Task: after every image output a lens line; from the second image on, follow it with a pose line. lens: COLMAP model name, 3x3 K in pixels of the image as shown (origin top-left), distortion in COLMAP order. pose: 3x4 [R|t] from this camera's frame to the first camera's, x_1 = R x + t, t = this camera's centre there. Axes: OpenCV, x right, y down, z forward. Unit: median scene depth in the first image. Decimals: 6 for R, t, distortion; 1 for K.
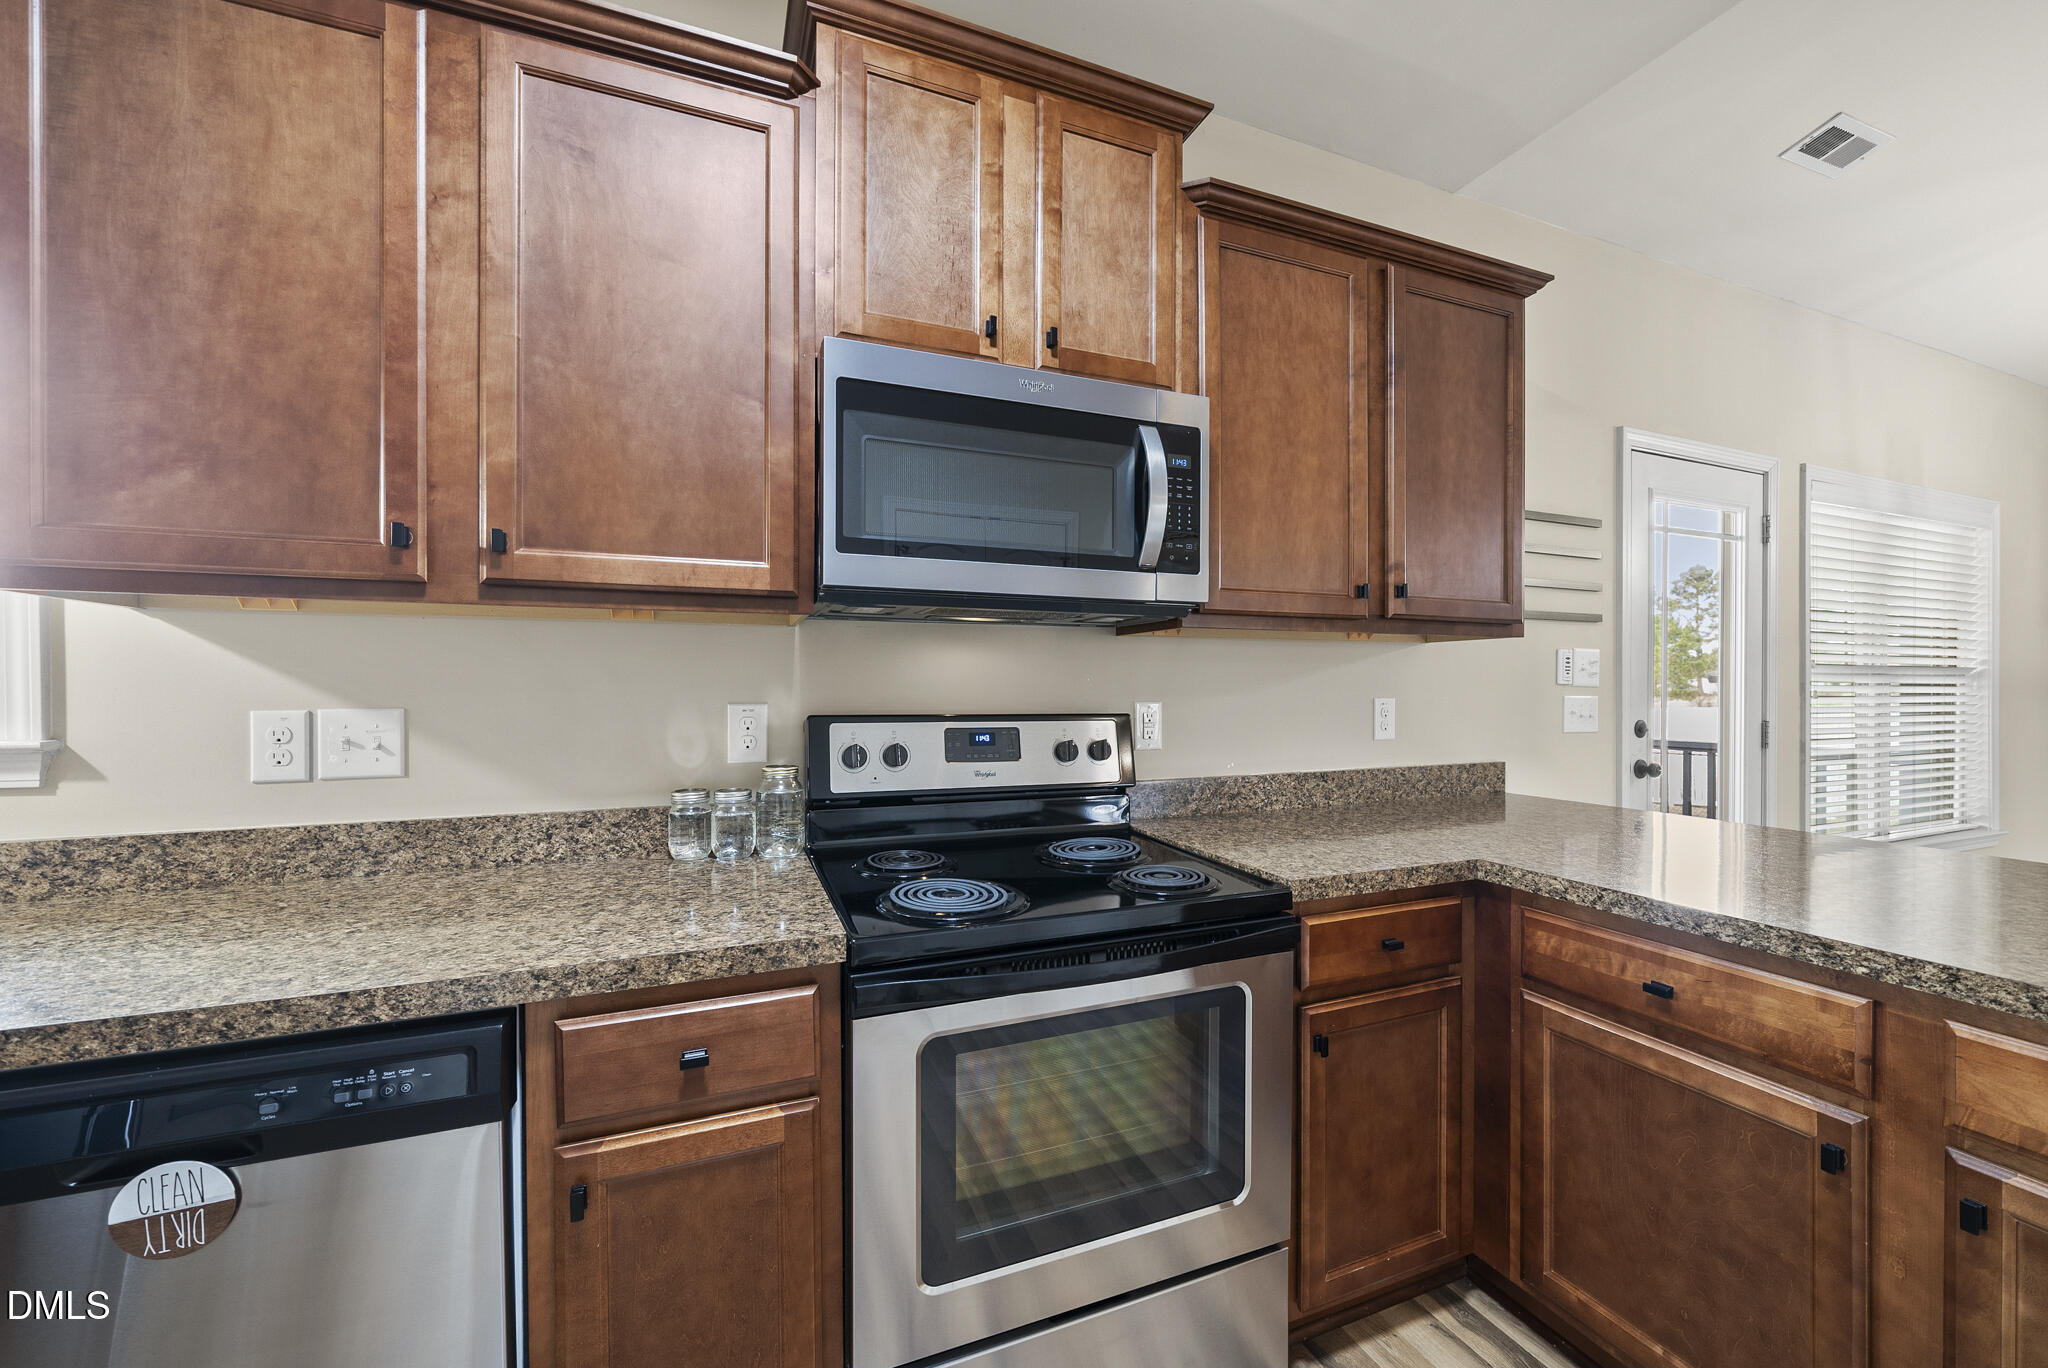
lens RADIAL K [[765.0, 0, 1024.0], [0, 765.0, 684.0], [0, 0, 1]] dist [-0.000673, -0.000317]
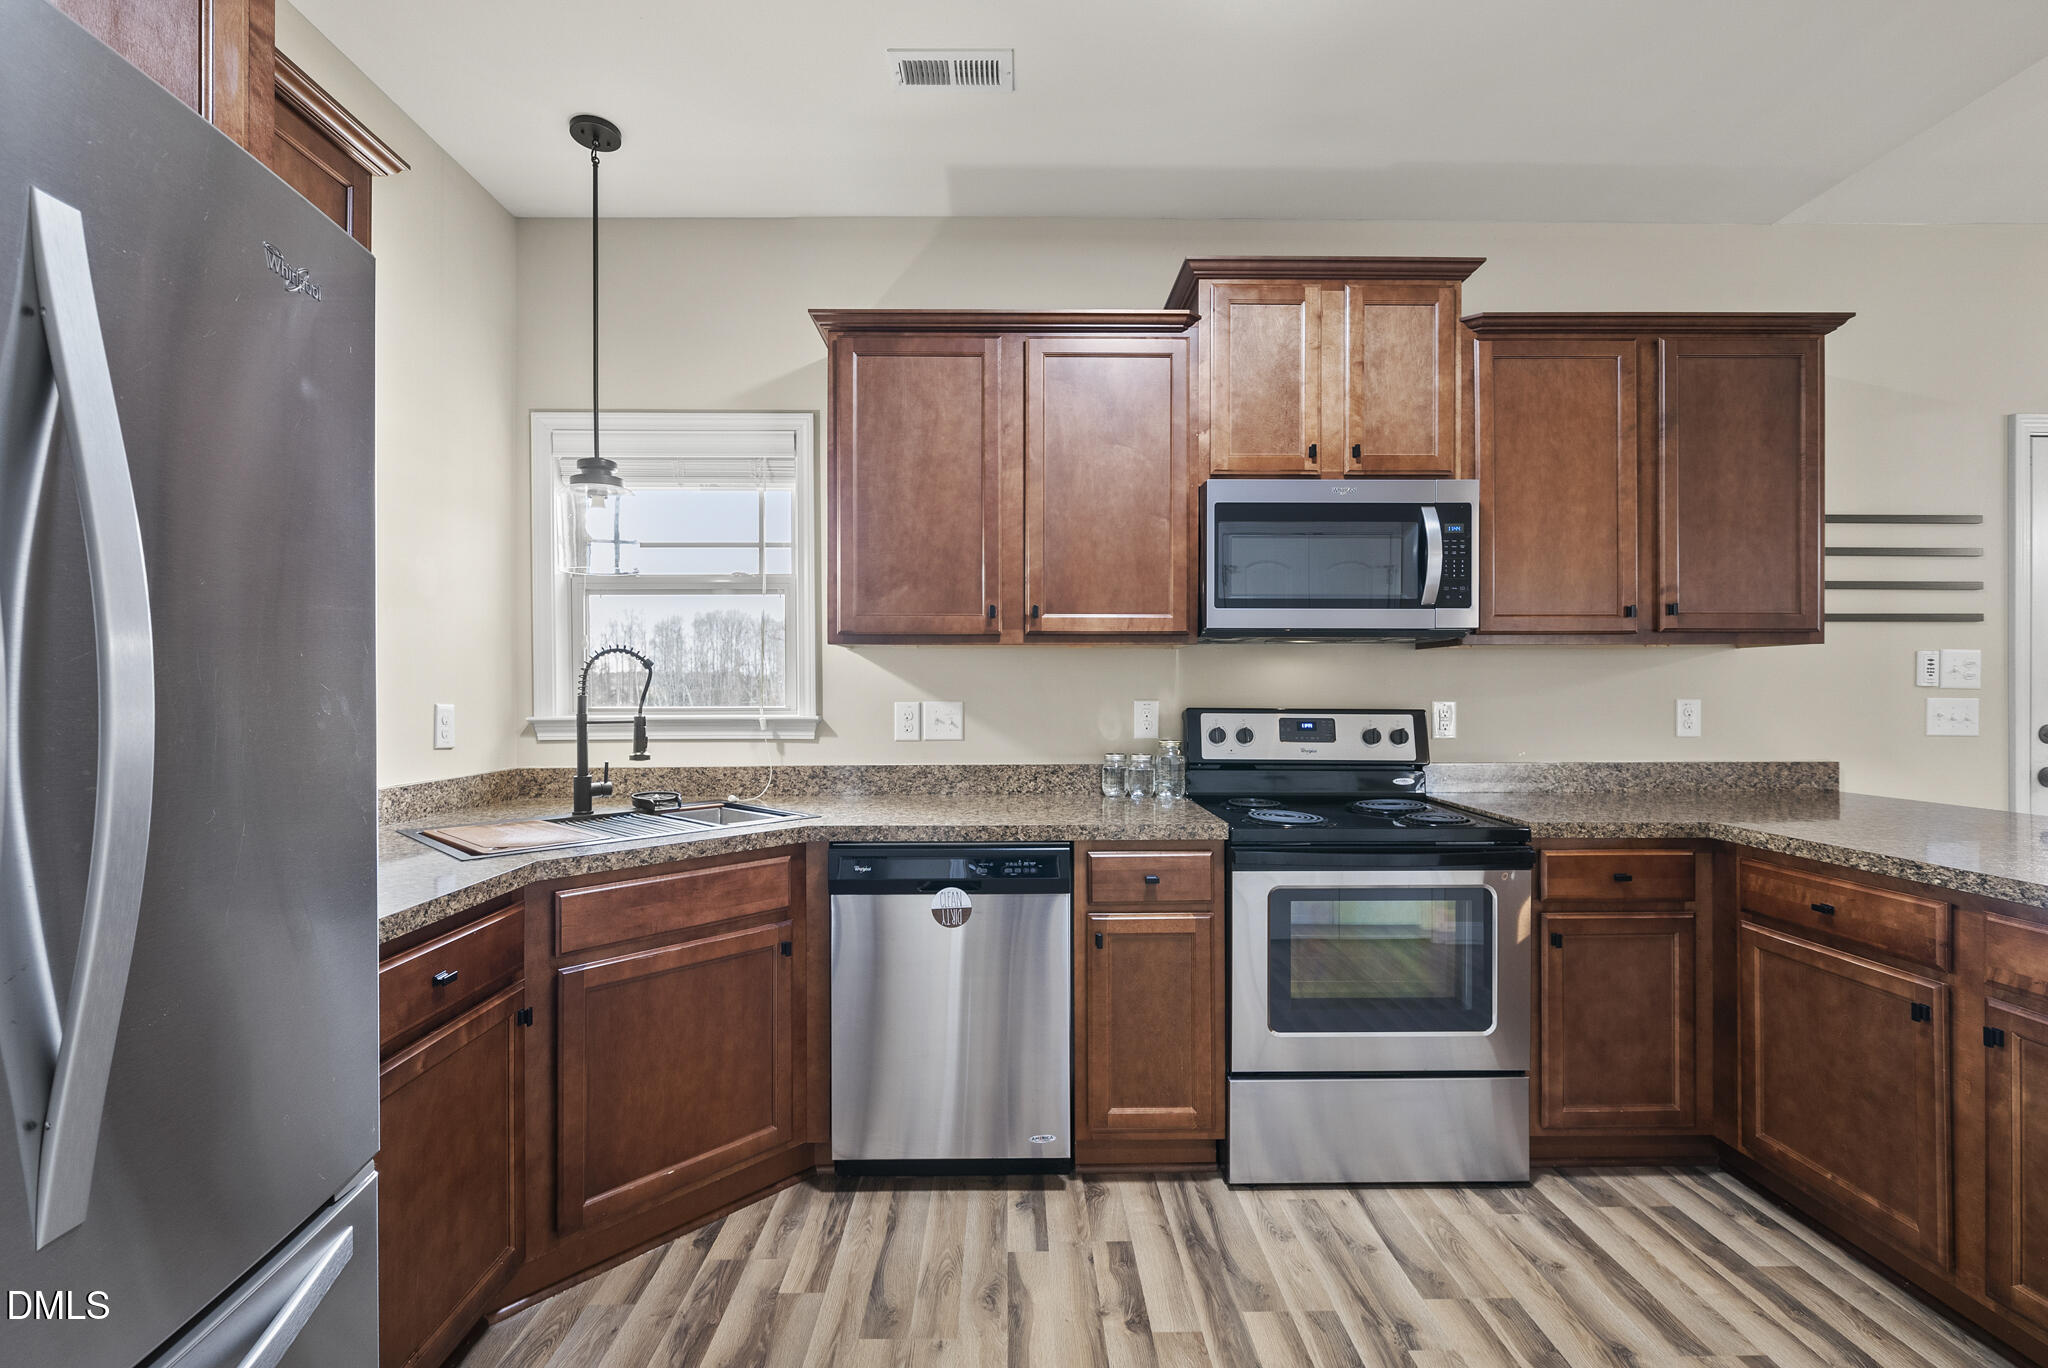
lens RADIAL K [[893.3, 0, 1013.4], [0, 893.3, 689.2], [0, 0, 1]] dist [-0.002939, -0.000047]
pose [[0.931577, -0.000874, -0.363543, 0.047506], [0.001657, 0.999997, 0.001843, -0.000030], [0.363540, -0.002320, 0.931576, -0.861143]]
